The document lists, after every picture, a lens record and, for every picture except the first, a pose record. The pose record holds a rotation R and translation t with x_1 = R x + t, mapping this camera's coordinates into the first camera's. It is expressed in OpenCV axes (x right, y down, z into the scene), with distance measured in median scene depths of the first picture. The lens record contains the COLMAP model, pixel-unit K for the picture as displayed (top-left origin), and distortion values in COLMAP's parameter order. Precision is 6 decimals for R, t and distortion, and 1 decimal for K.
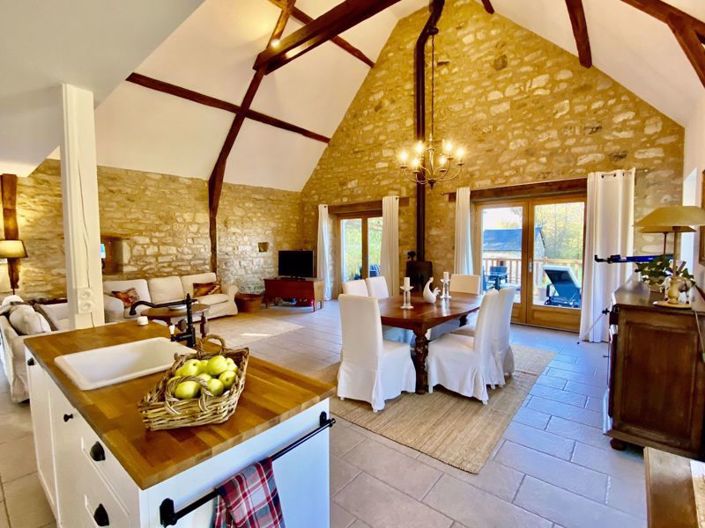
lens RADIAL K [[335.1, 0, 350.4], [0, 335.1, 265.3], [0, 0, 1]] dist [-0.019752, -0.000590]
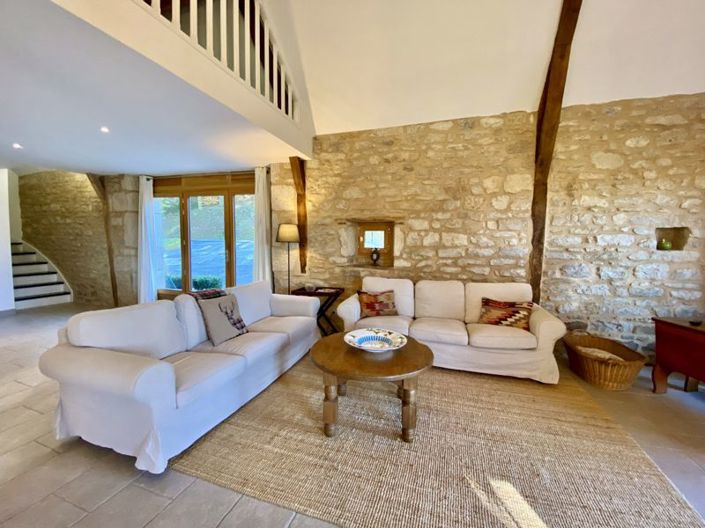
lens RADIAL K [[284.2, 0, 352.0], [0, 284.2, 267.0], [0, 0, 1]] dist [-0.023602, -0.002069]
pose [[0.381387, 0.091809, -0.919845, -0.118843], [-0.073409, 0.994921, 0.068866, -0.016637], [0.921496, 0.041260, 0.386190, 0.631802]]
